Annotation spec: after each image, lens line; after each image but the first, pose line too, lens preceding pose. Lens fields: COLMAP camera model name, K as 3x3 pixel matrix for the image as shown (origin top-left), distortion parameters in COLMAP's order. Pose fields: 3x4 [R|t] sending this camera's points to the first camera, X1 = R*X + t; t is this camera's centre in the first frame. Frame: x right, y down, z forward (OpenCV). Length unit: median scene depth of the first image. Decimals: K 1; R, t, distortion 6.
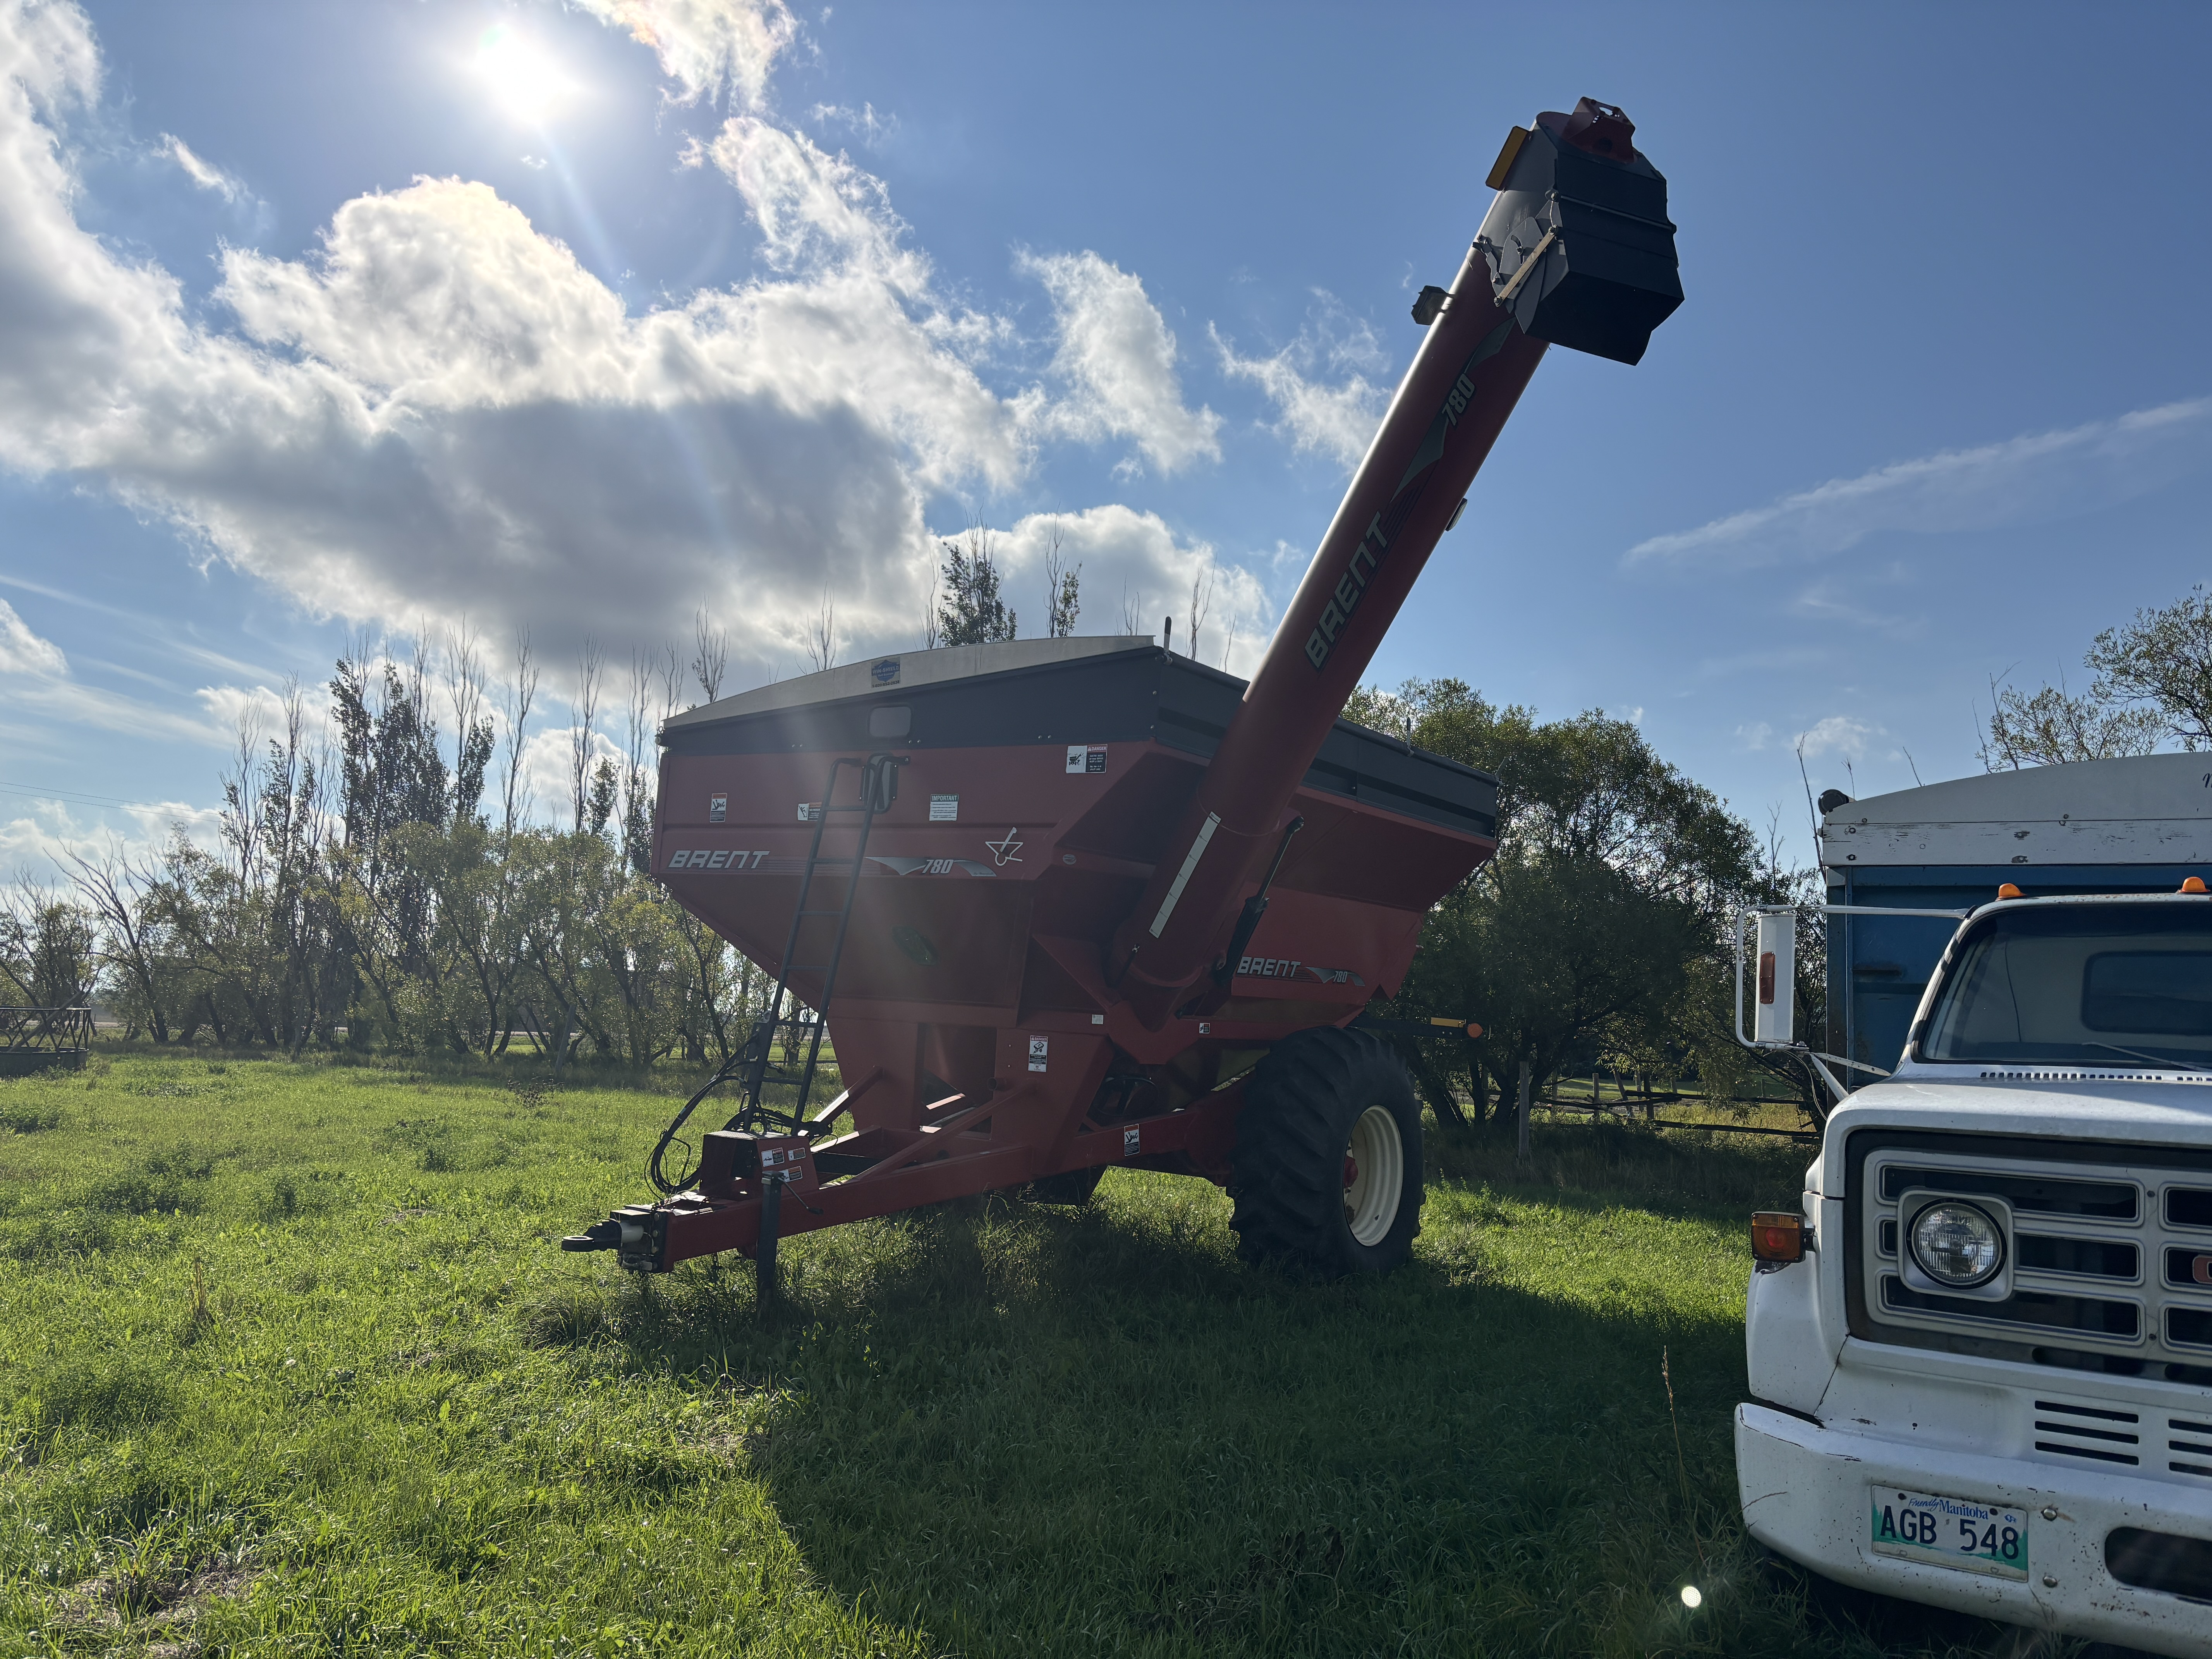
lens RADIAL K [[1672.9, 0, 1106.0], [0, 1672.9, 829.5], [0, 0, 1]] dist [0.046340, -0.000299]
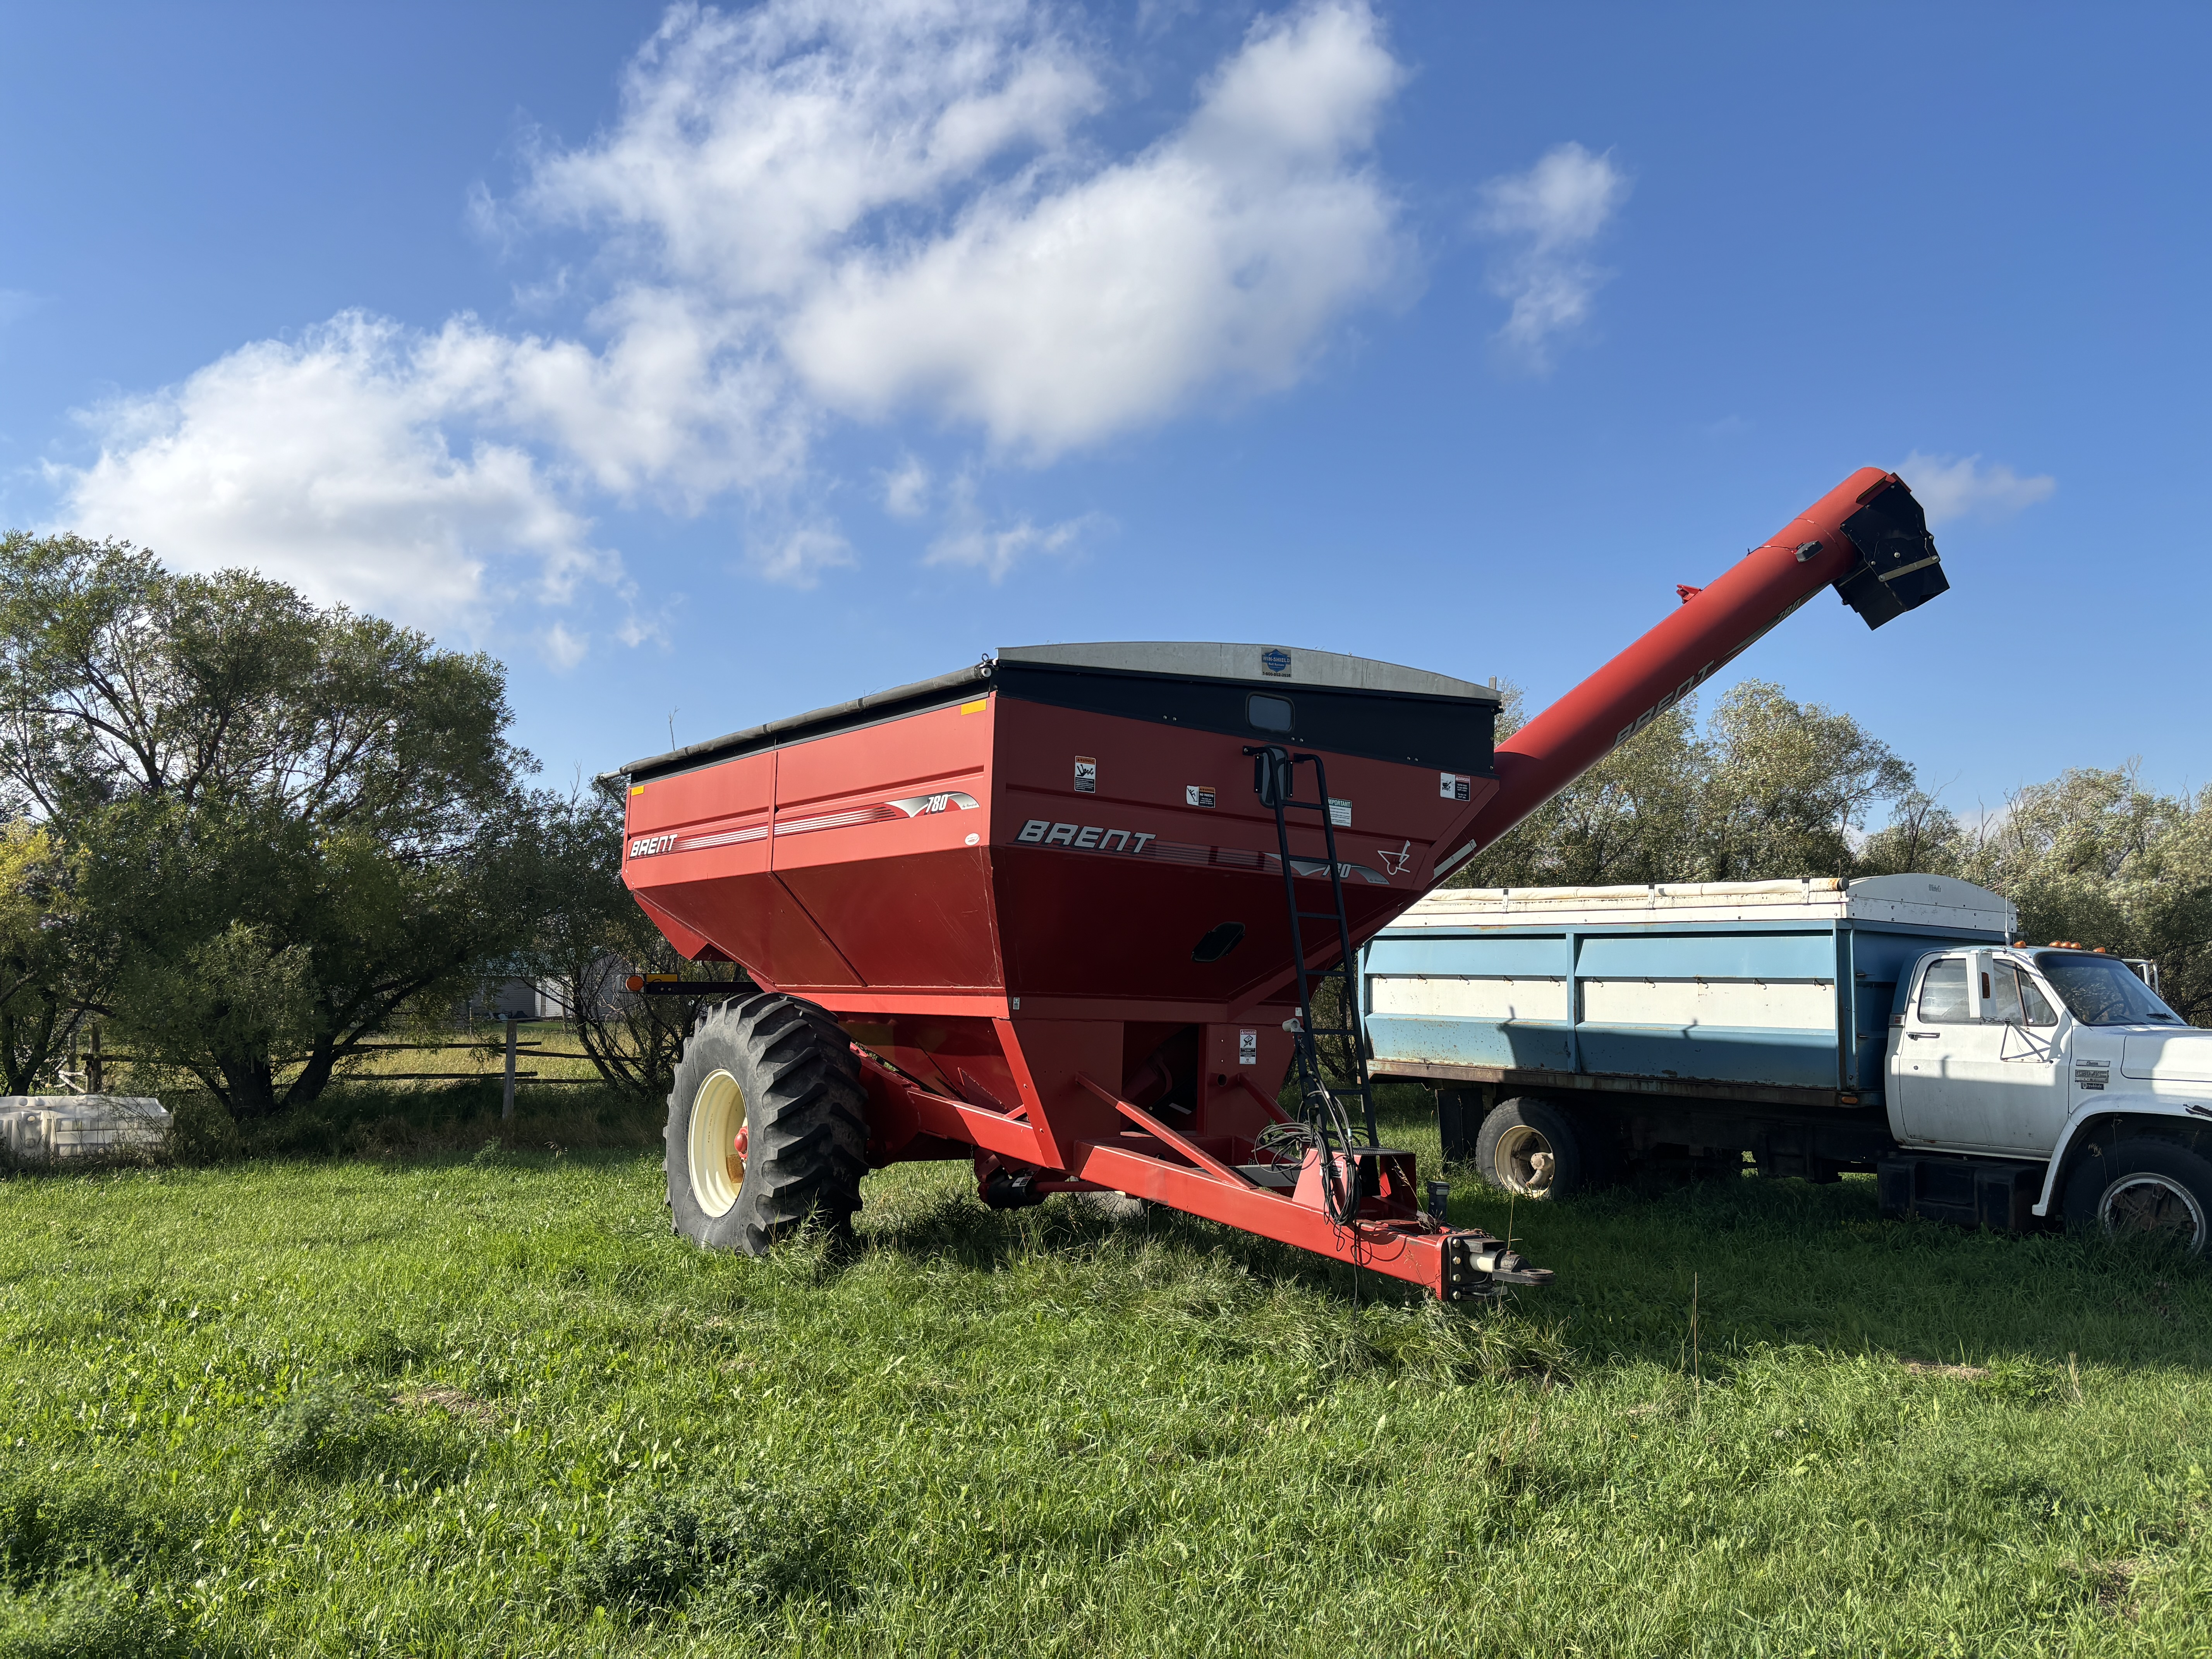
lens RADIAL K [[1739.8, 0, 1106.0], [0, 1739.8, 829.5], [0, 0, 1]] dist [0.006154, -0.000125]
pose [[0.346677, 0.055160, 0.936361, -1.108700], [-0.104070, 0.994368, -0.020047, 0.032545], [-0.932193, -0.090497, 0.350465, 0.739344]]
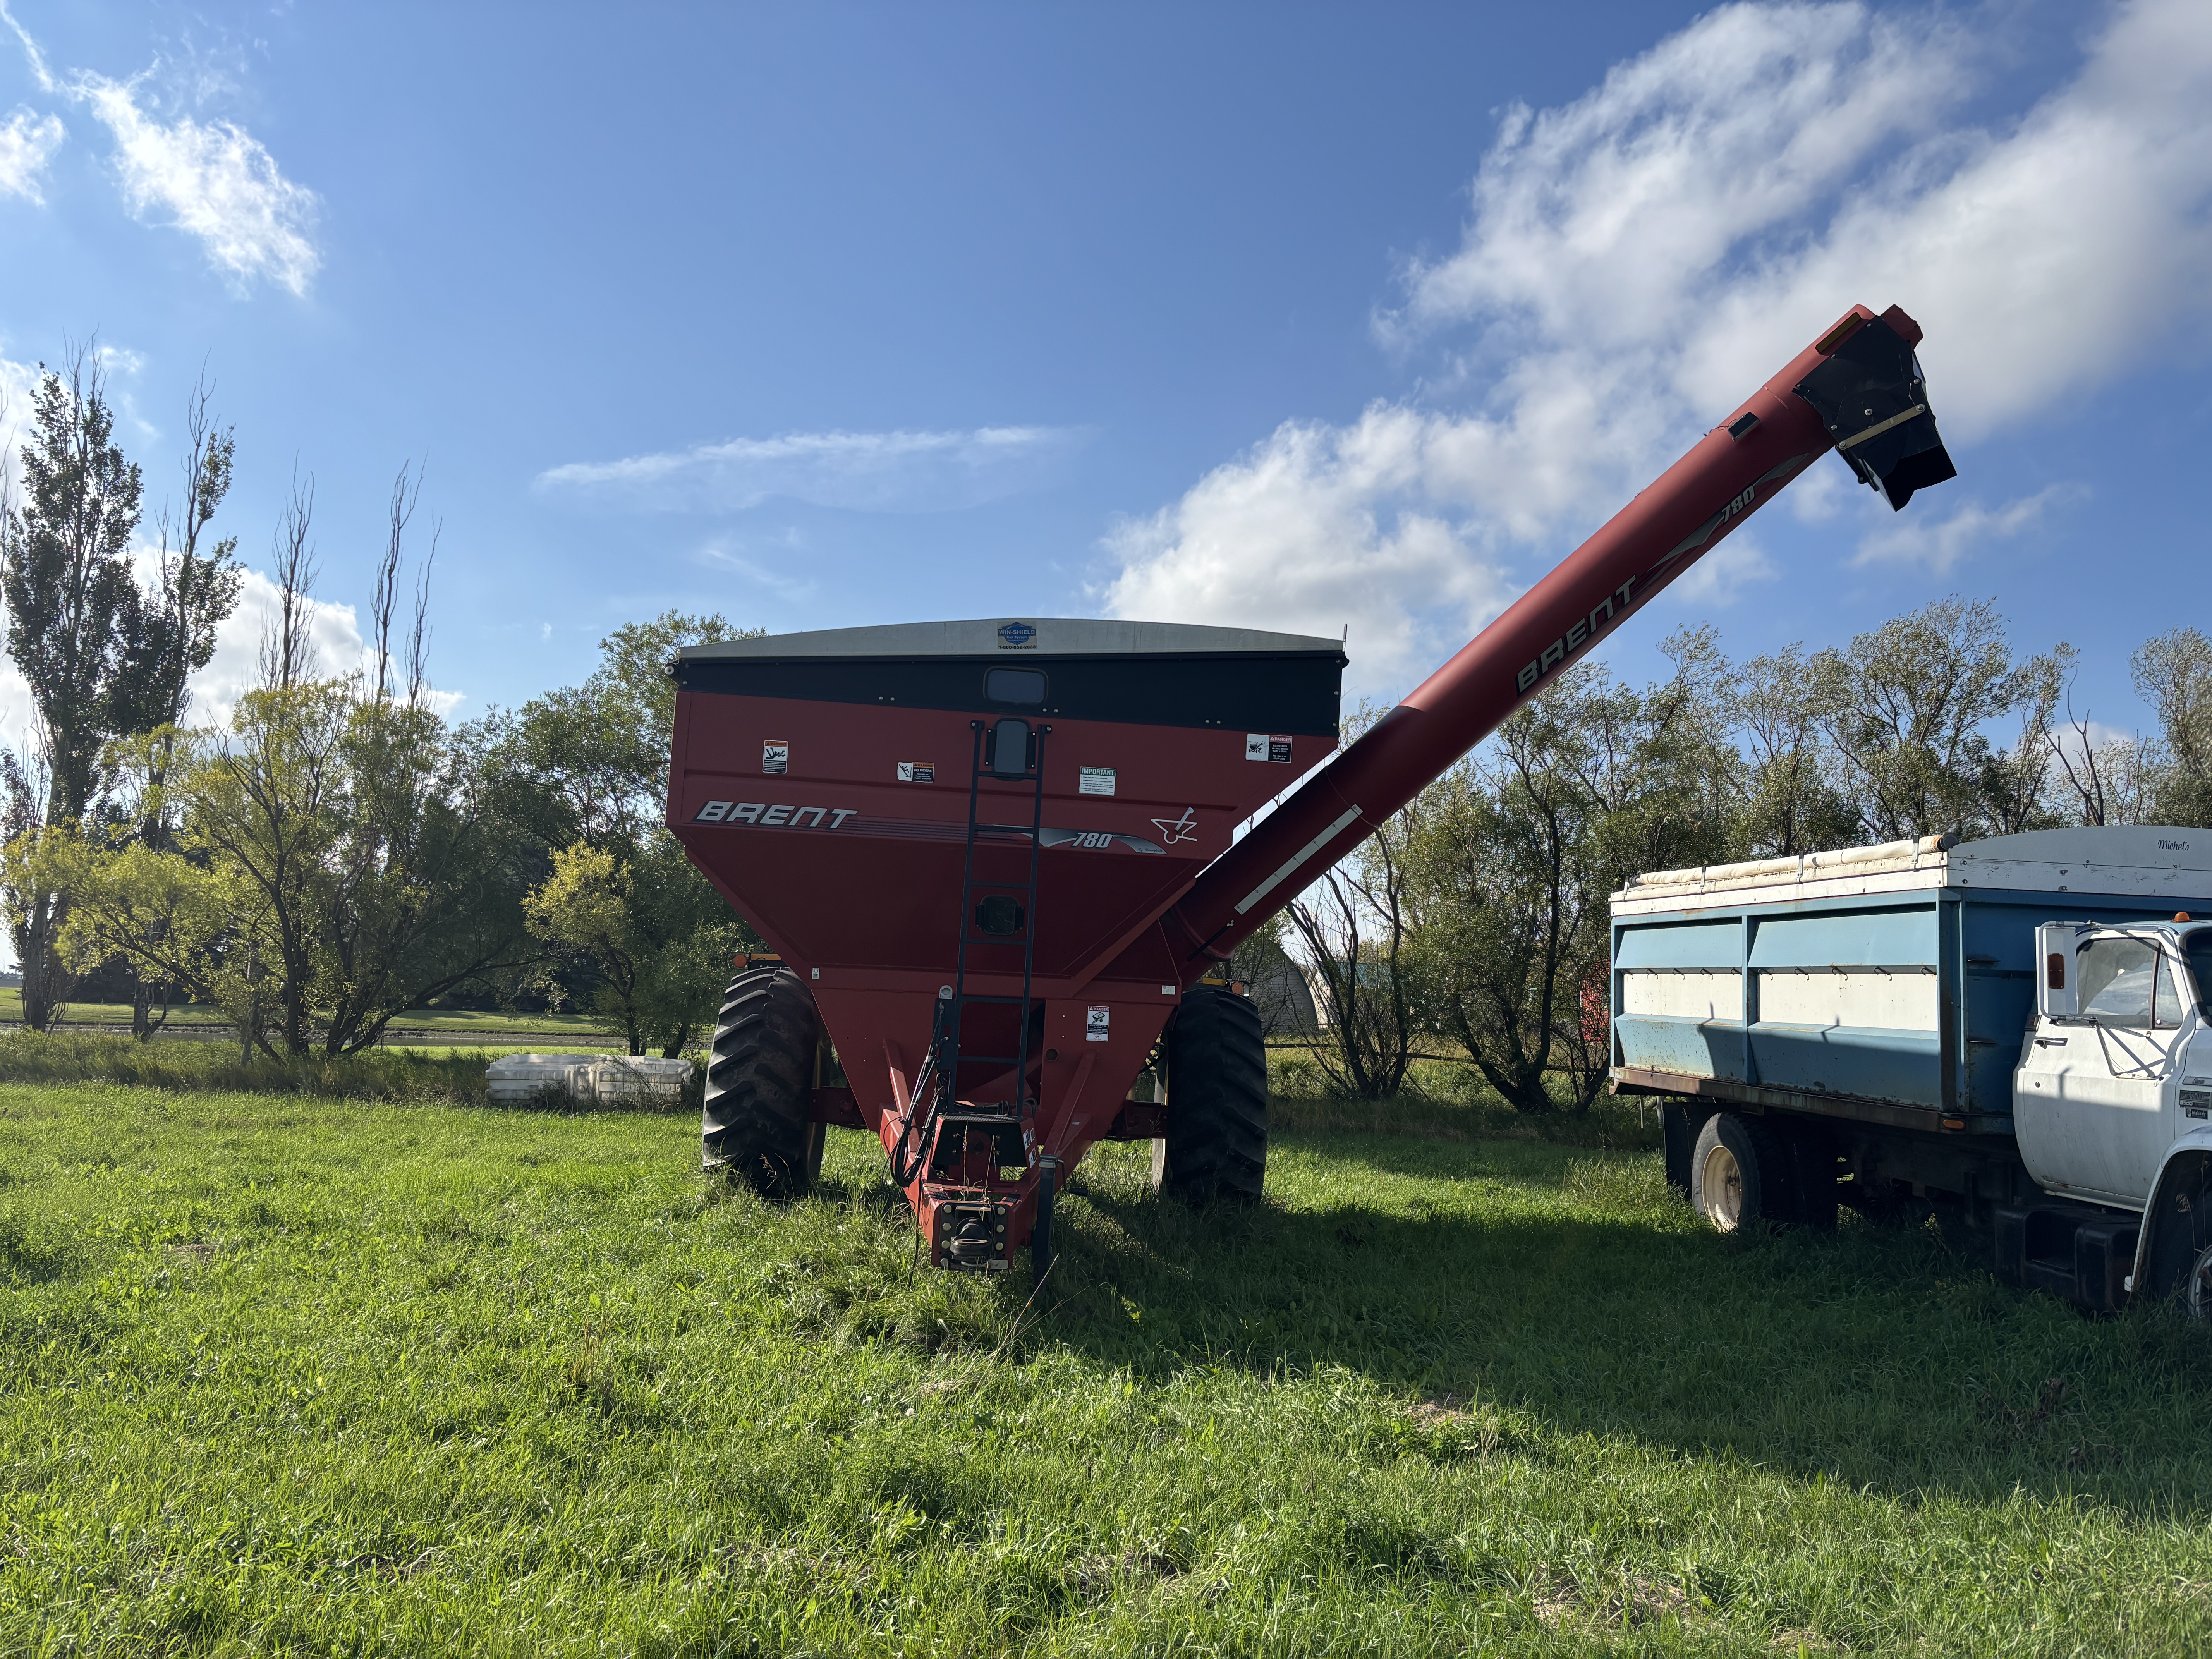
lens RADIAL K [[1712.6, 0, 1106.0], [0, 1712.6, 829.5], [0, 0, 1]] dist [0.054497, -0.117173]
pose [[0.807490, 0.044242, 0.588219, -0.673446], [-0.067095, 0.997600, 0.017073, -0.002069], [-0.586053, -0.053253, 0.808521, 0.165295]]
